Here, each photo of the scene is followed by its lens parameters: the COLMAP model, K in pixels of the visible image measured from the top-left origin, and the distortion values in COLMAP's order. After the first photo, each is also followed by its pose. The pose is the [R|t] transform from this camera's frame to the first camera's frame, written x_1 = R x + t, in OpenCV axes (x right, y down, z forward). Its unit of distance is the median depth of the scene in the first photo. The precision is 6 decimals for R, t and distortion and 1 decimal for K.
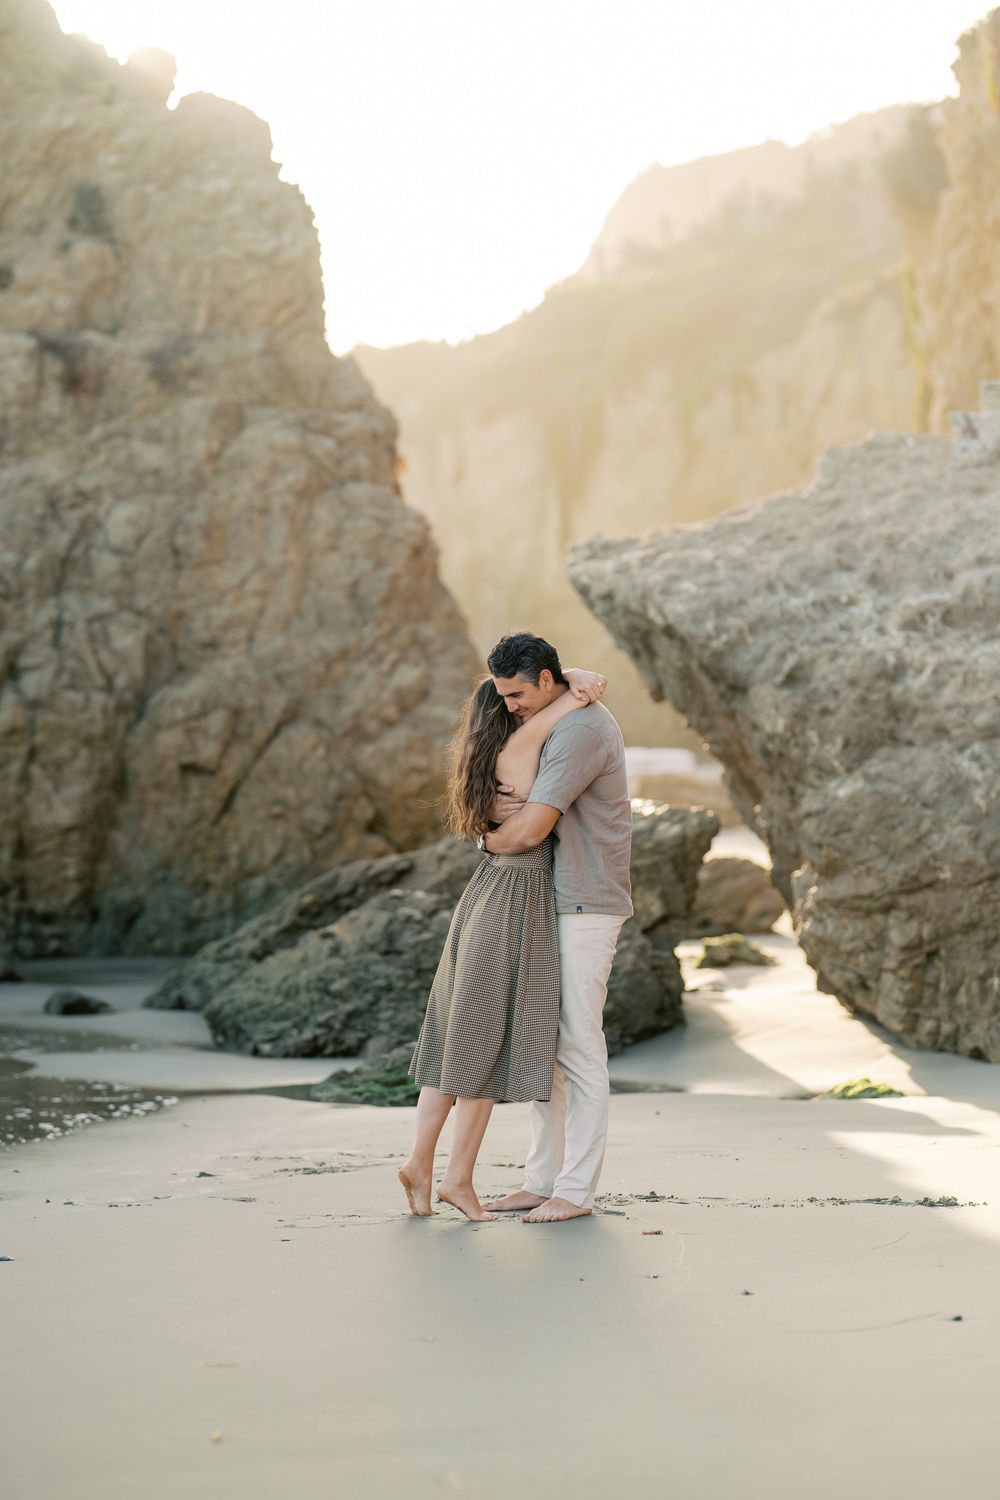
lens RADIAL K [[3731.6, 0, 524.9], [0, 3731.6, 751.4], [0, 0, 1]] dist [0.025096, -0.022968]
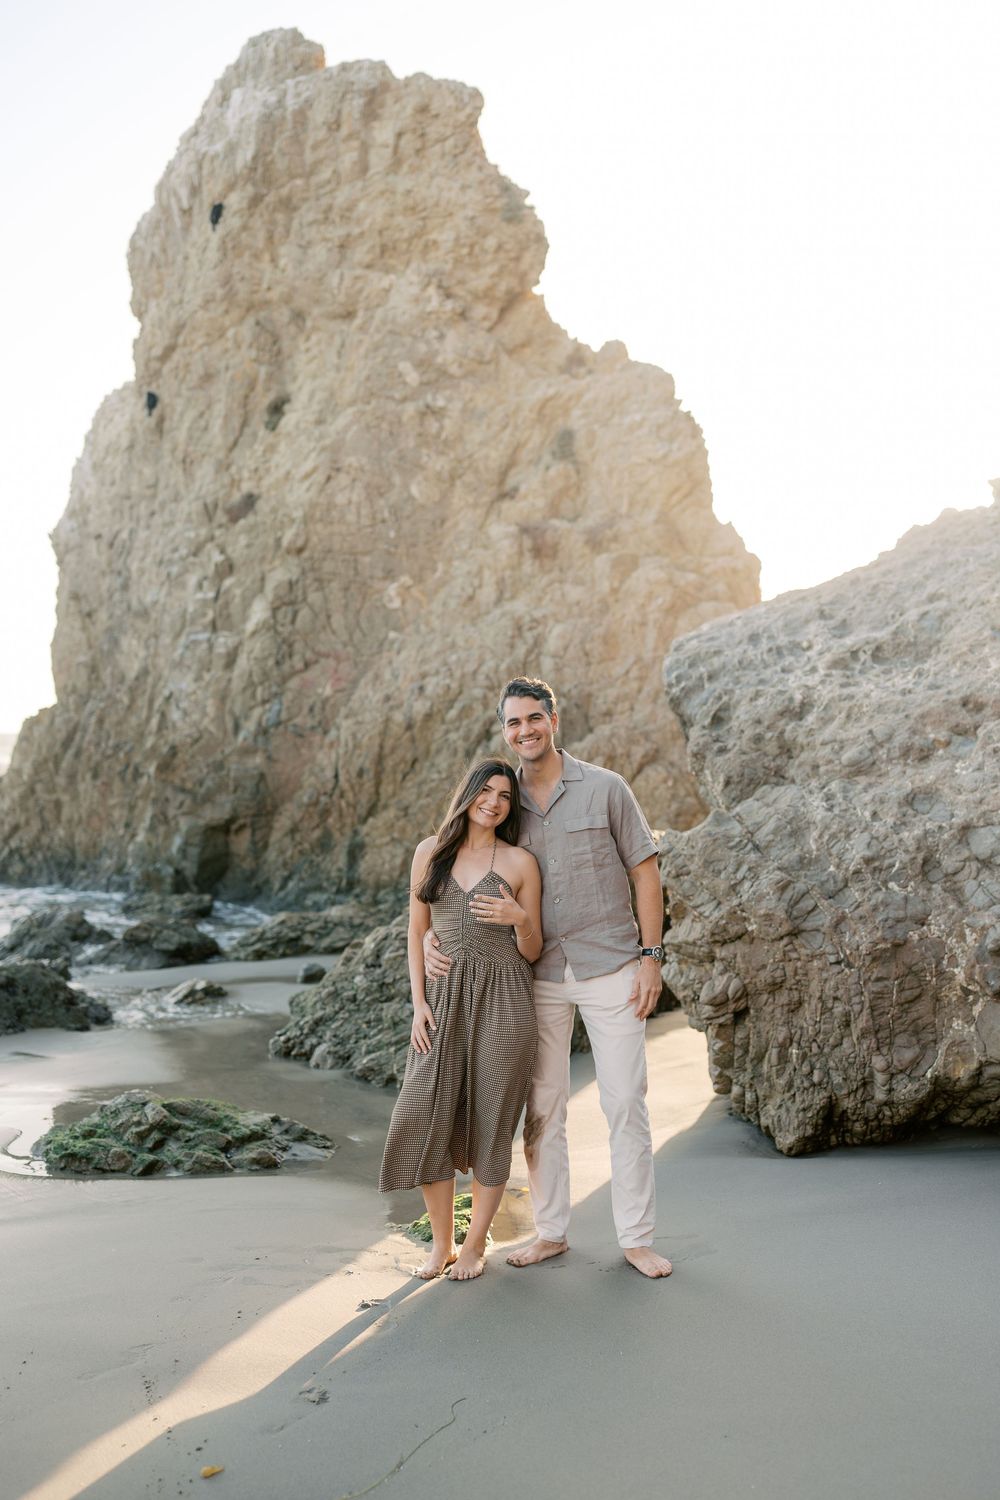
lens RADIAL K [[1440.8, 0, 500.0], [0, 1440.8, 750.0], [0, 0, 1]] dist [0.006397, 0.011322]
pose [[0.872810, -0.022607, -0.487536, 0.165169], [0.014913, 0.999696, -0.019658, -0.002965], [0.487832, 0.009887, 0.872881, 0.472011]]
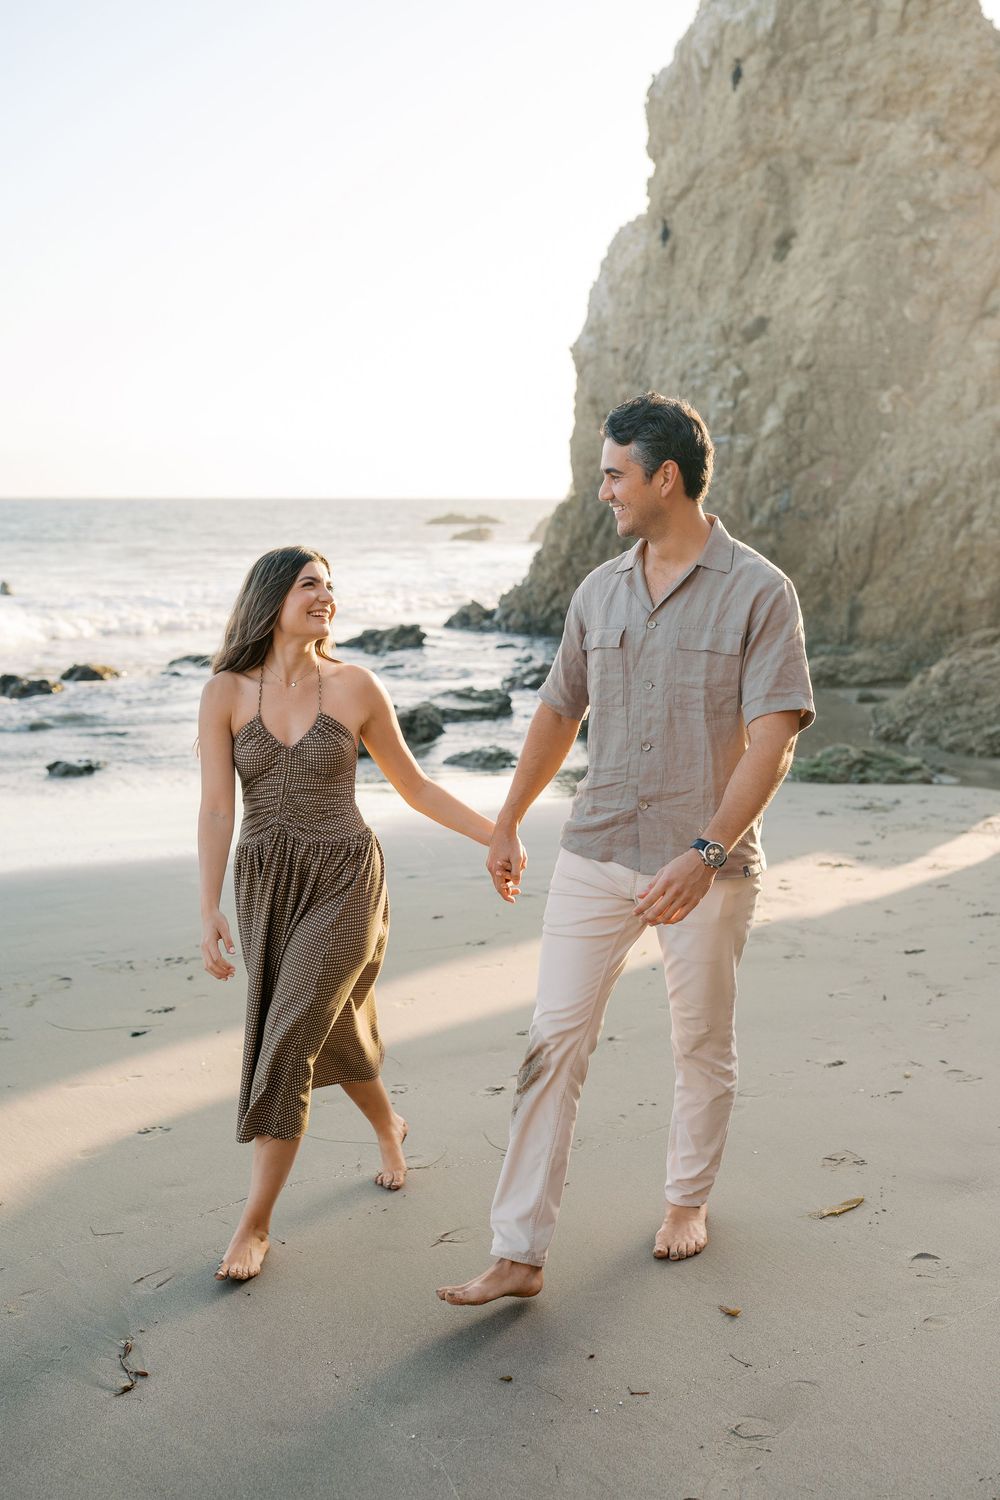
lens RADIAL K [[1476.9, 0, 500.0], [0, 1476.9, 750.0], [0, 0, 1]] dist [0.008572, -0.006703]
pose [[0.733497, 0.078624, -0.675129, 0.217003], [0.018823, 0.990556, 0.135808, -0.011256], [0.679432, -0.112322, 0.725091, 0.255685]]
